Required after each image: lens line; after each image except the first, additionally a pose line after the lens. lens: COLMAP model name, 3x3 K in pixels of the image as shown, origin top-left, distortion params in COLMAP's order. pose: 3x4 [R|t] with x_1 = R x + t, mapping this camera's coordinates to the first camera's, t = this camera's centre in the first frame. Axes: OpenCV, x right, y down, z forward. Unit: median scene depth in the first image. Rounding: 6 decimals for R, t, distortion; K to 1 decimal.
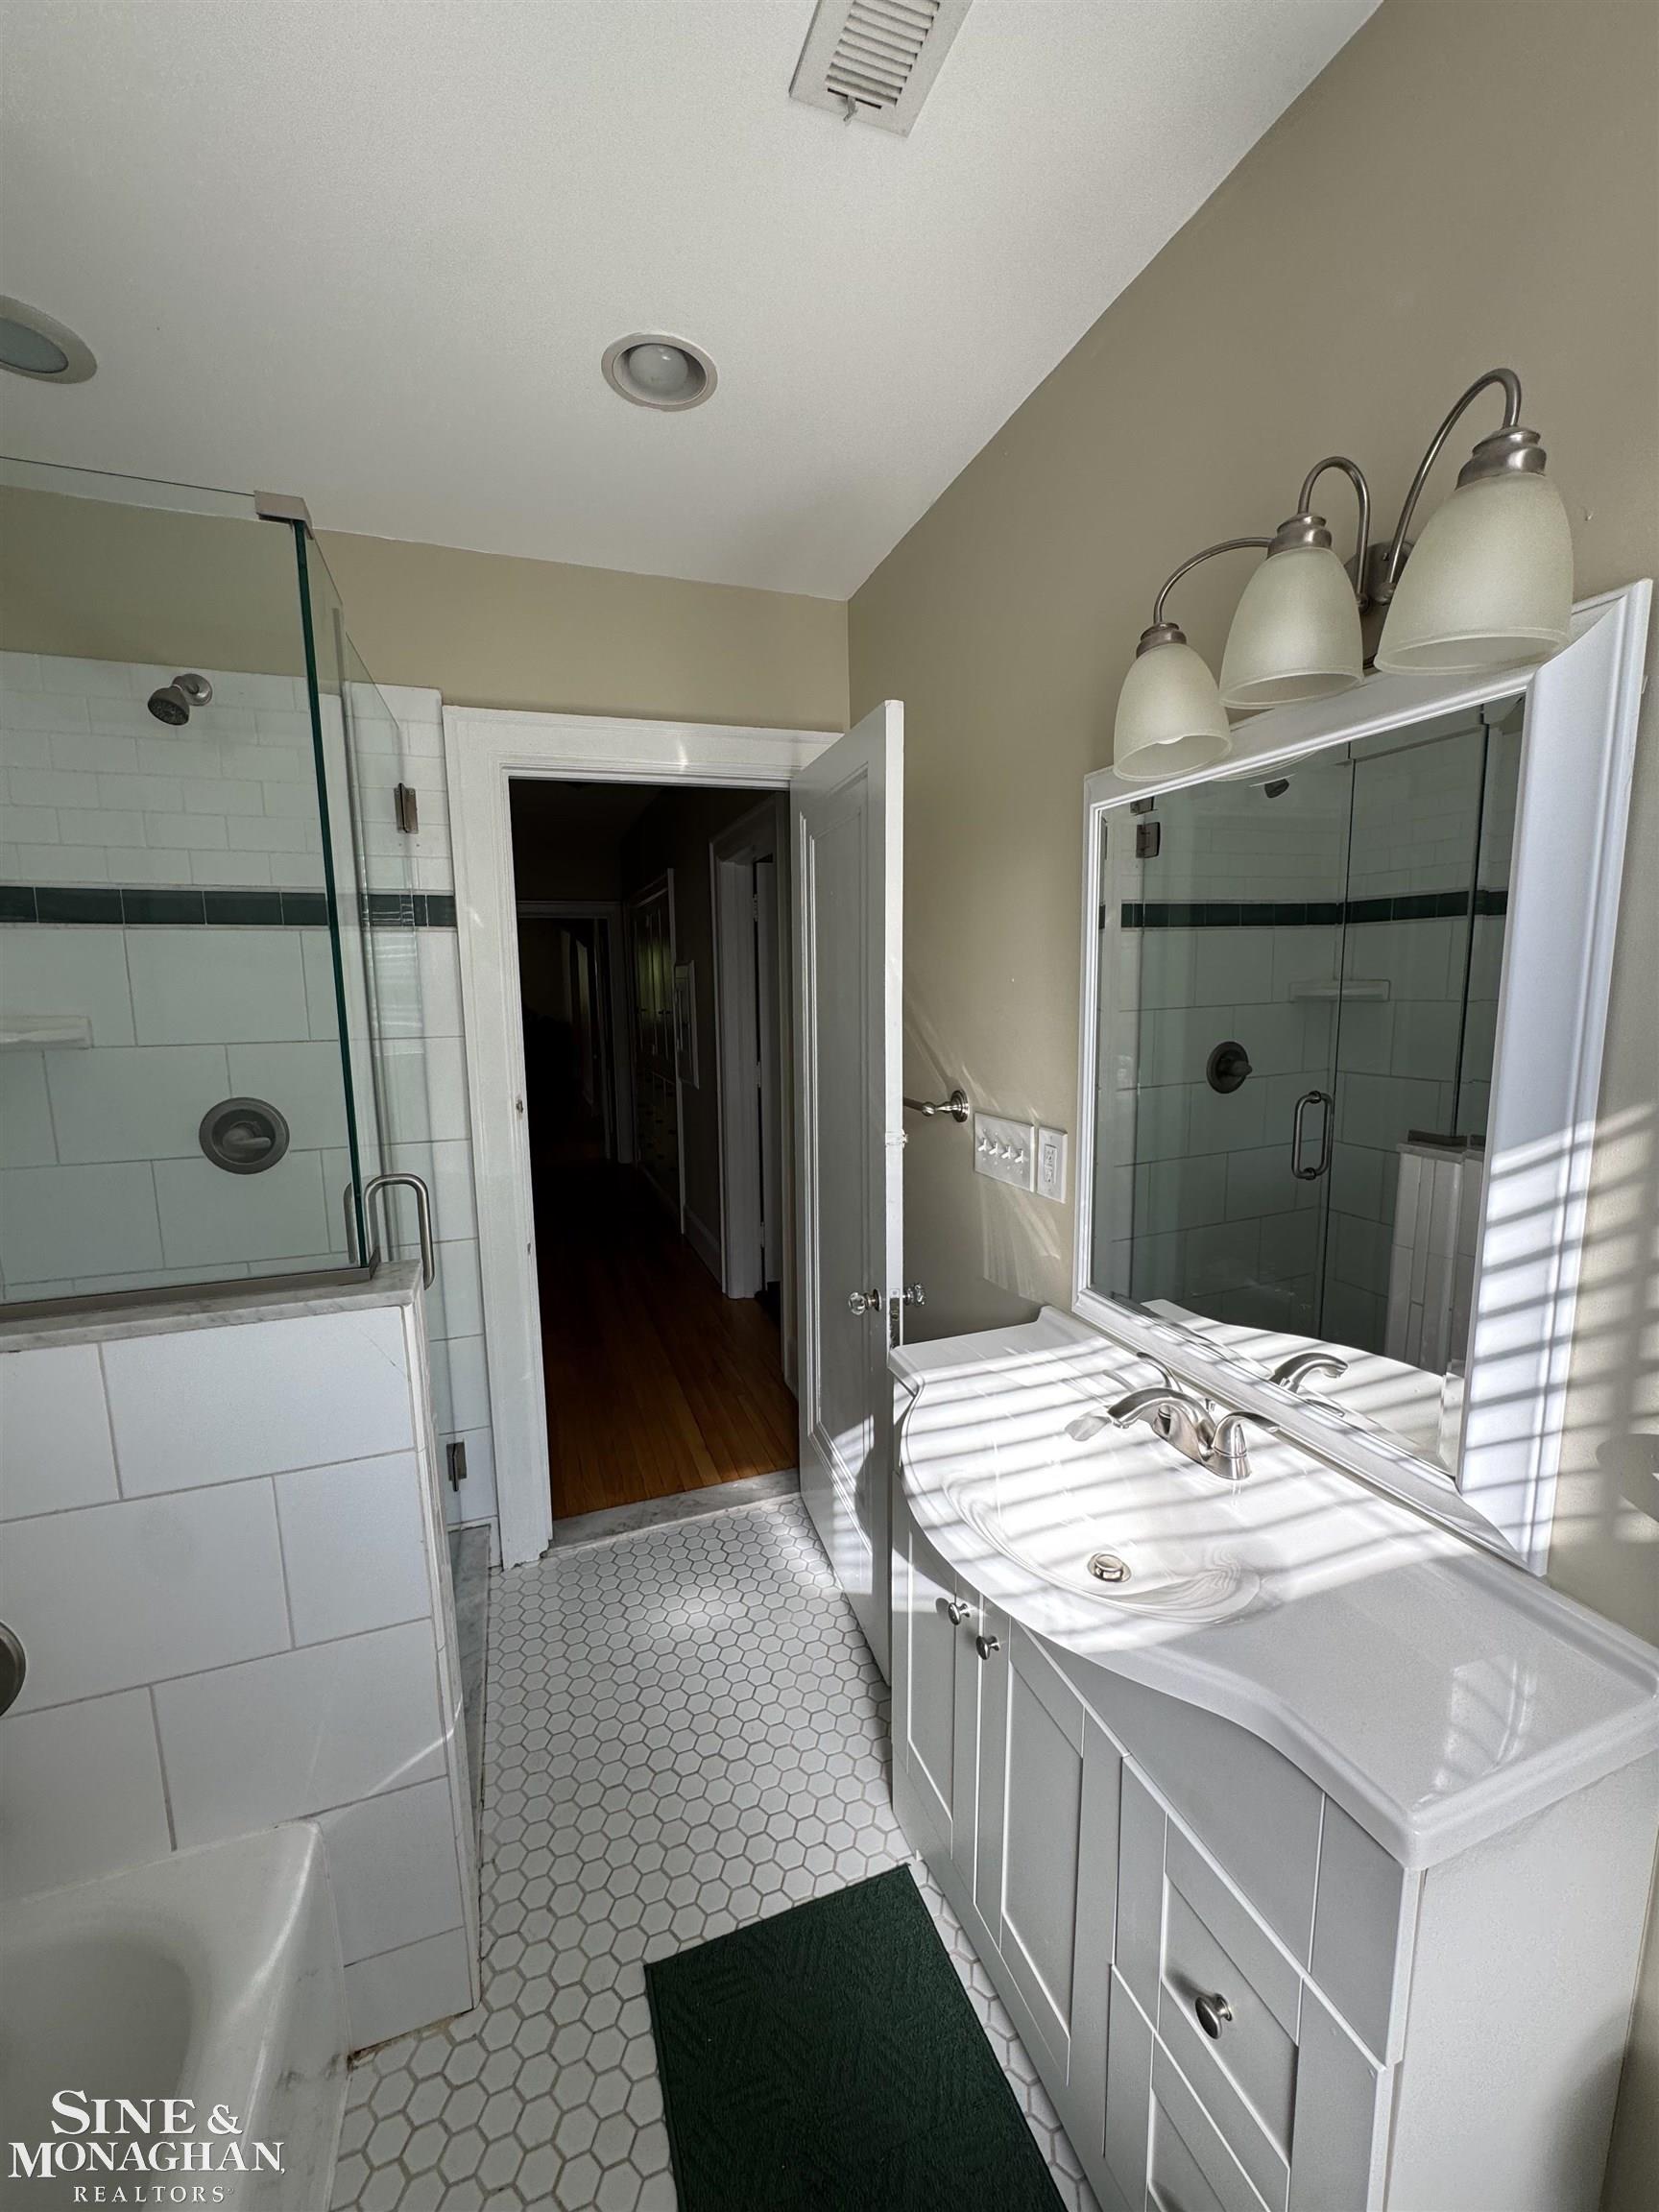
lens RADIAL K [[883.1, 0, 827.9], [0, 883.1, 1113.8], [0, 0, 1]] dist [-0.002454, 0.000448]
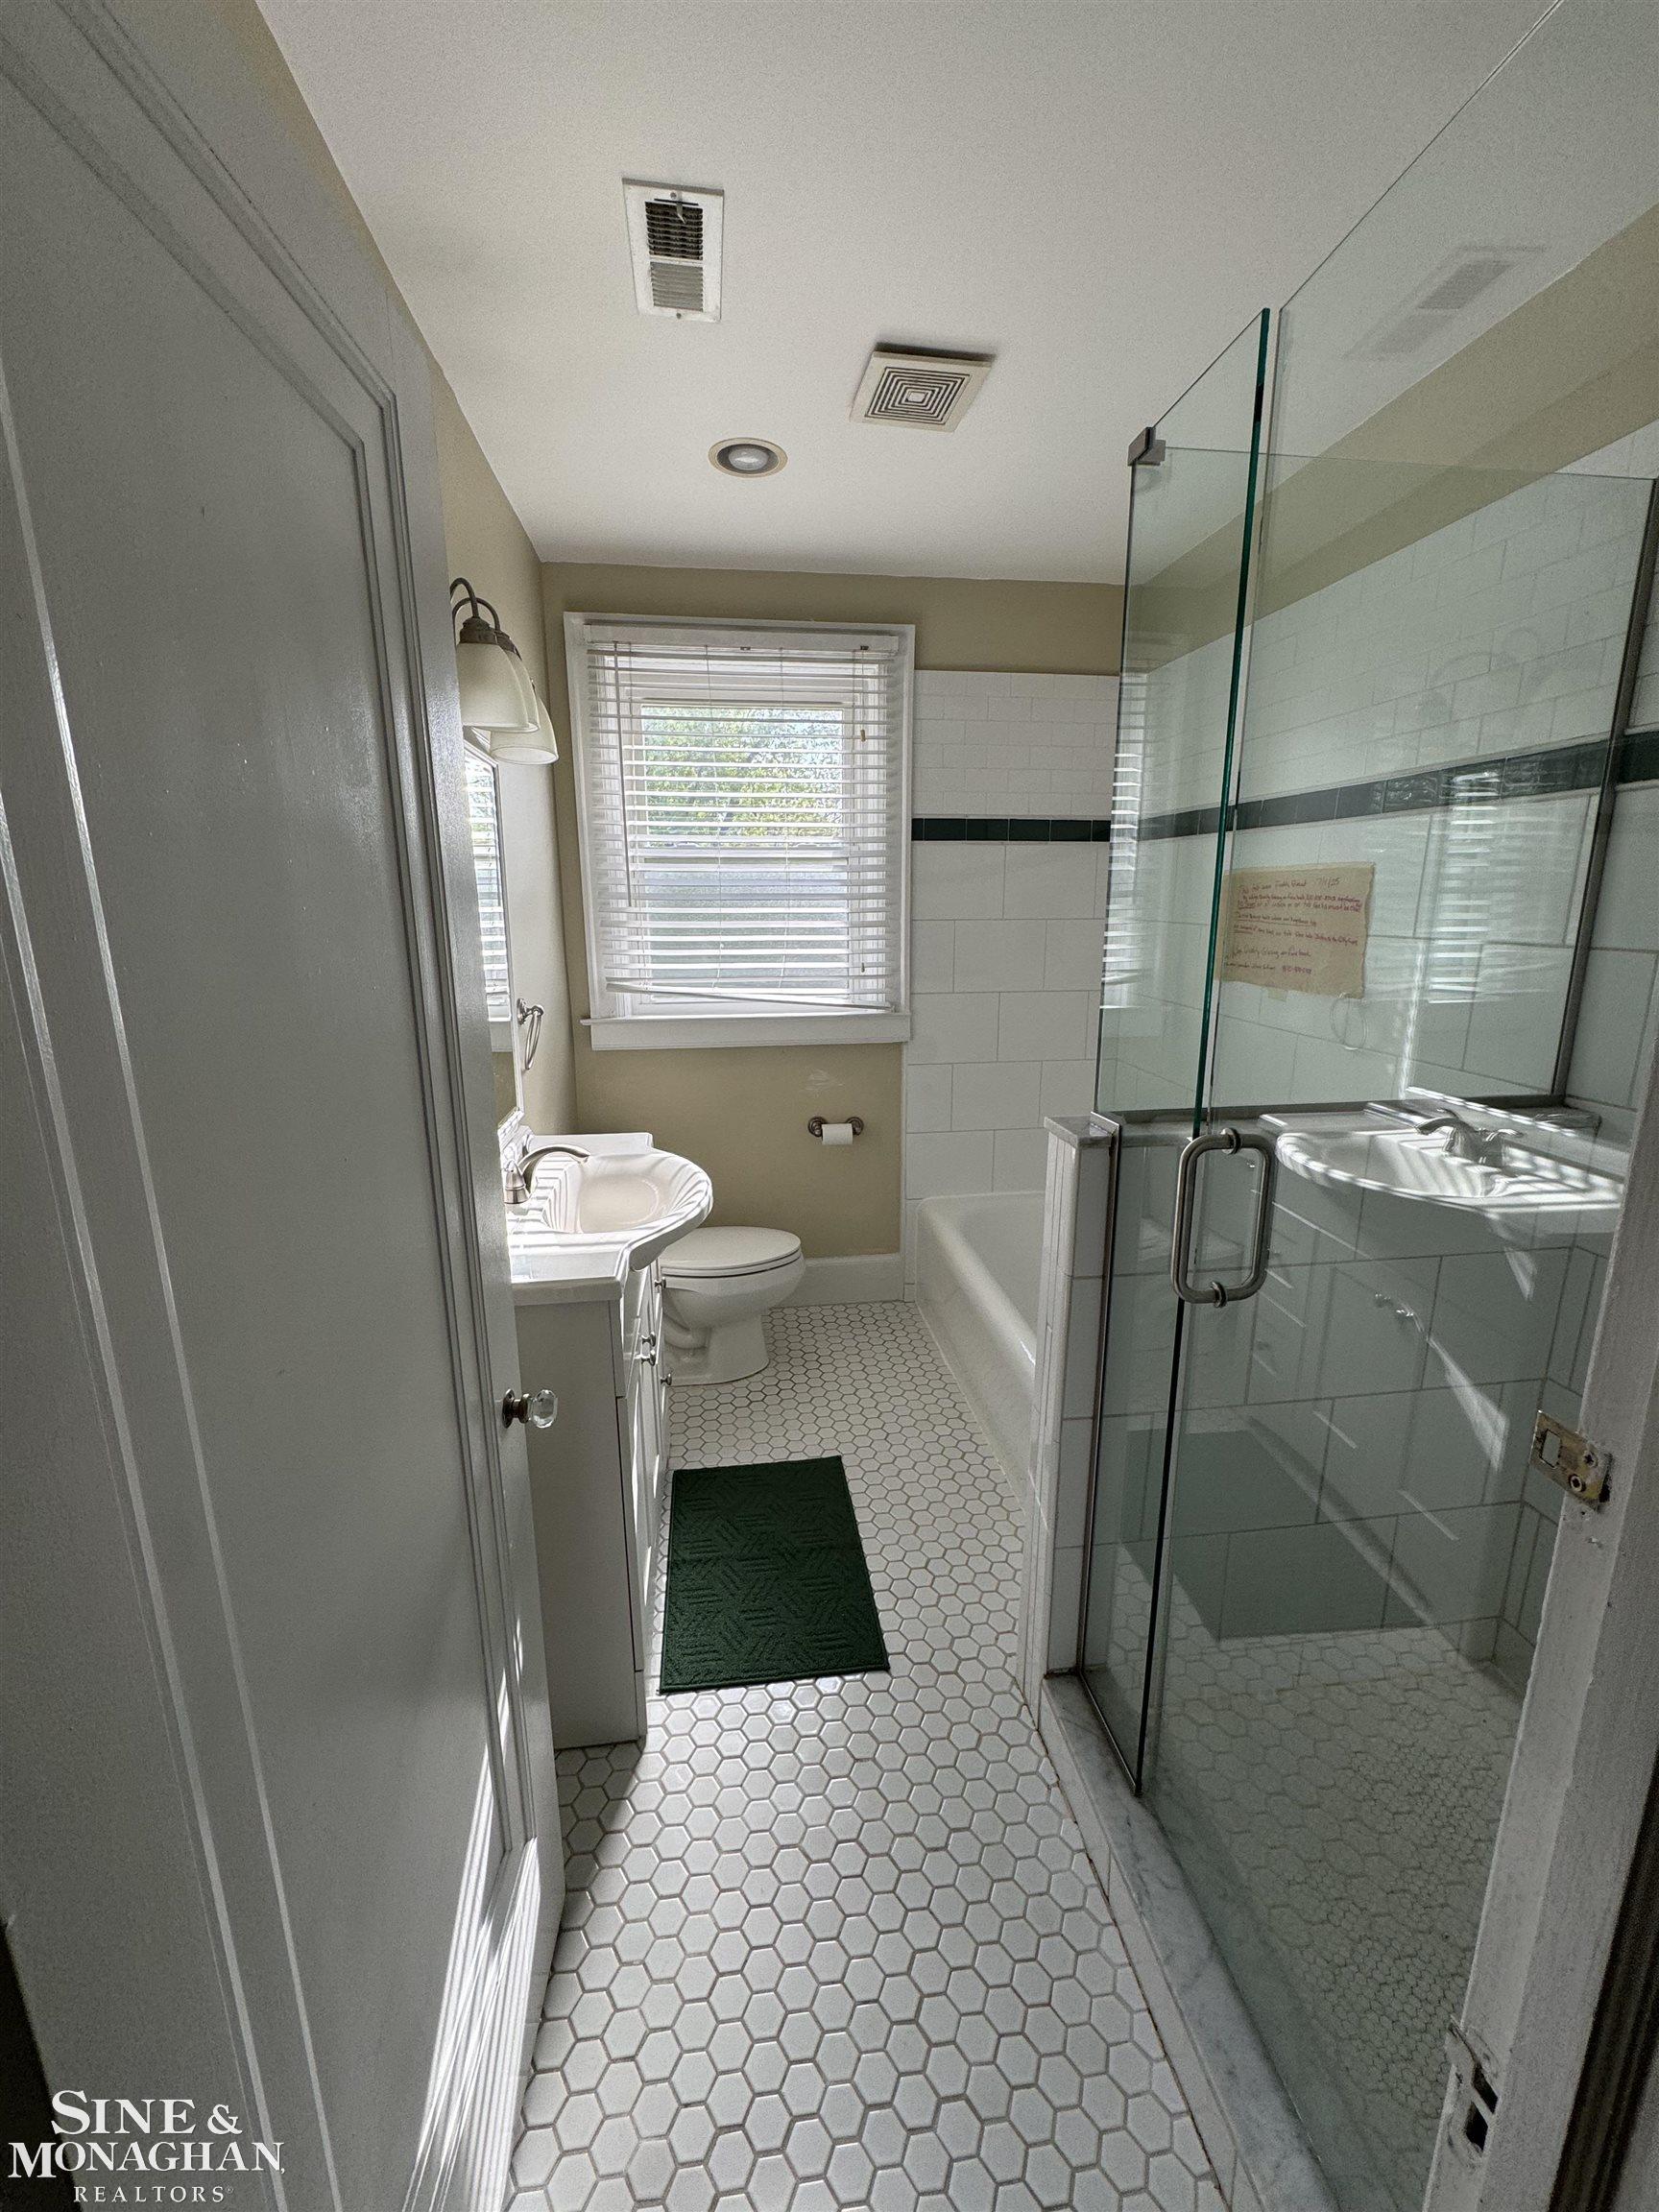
lens RADIAL K [[883.1, 0, 834.5], [0, 883.1, 1097.7], [0, 0, 1]] dist [-0.002454, 0.000448]
pose [[-0.977391, -0.022482, 0.210244, -0.270673], [0.053558, 0.935581, 0.349026, -0.179026], [-0.204547, 0.352395, -0.913224, 1.347292]]
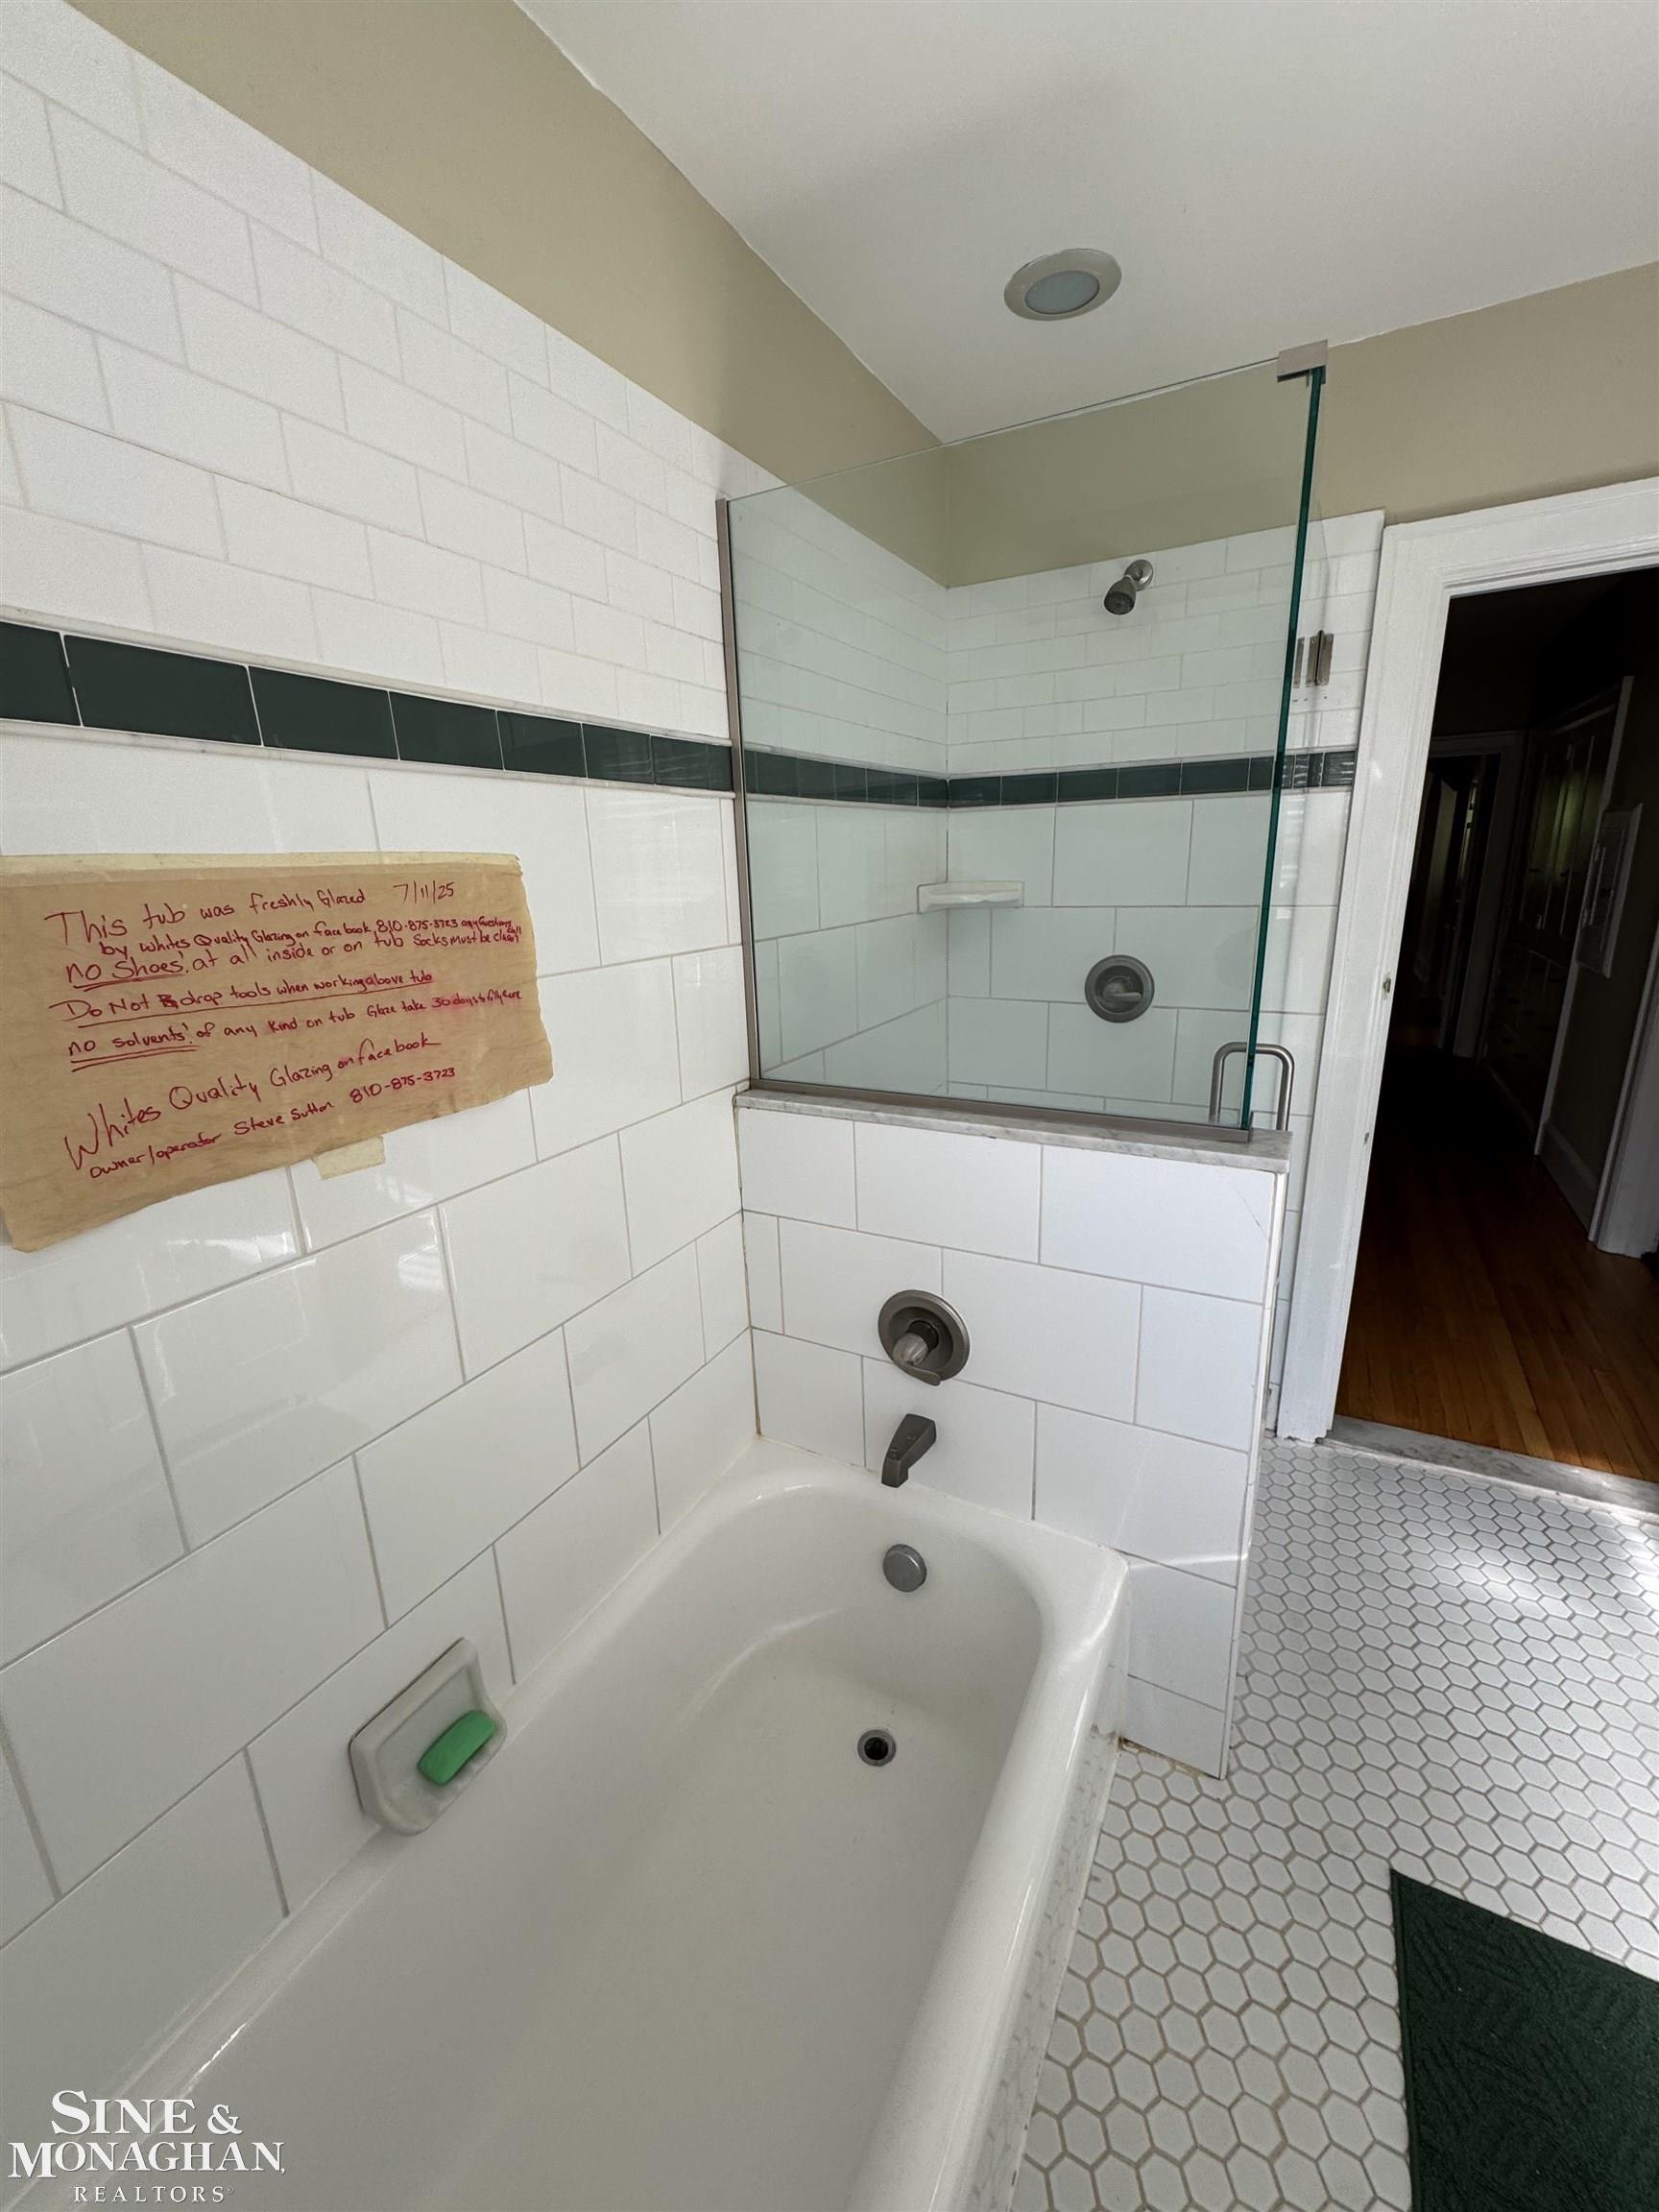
lens RADIAL K [[883.1, 0, 829.4], [0, 883.1, 1109.9], [0, 0, 1]] dist [-0.002454, 0.000448]
pose [[0.665257, 0.196500, -0.720292, -0.058299], [-0.085118, 0.978415, 0.188303, -0.006020], [0.741747, -0.063960, 0.667623, -0.059320]]
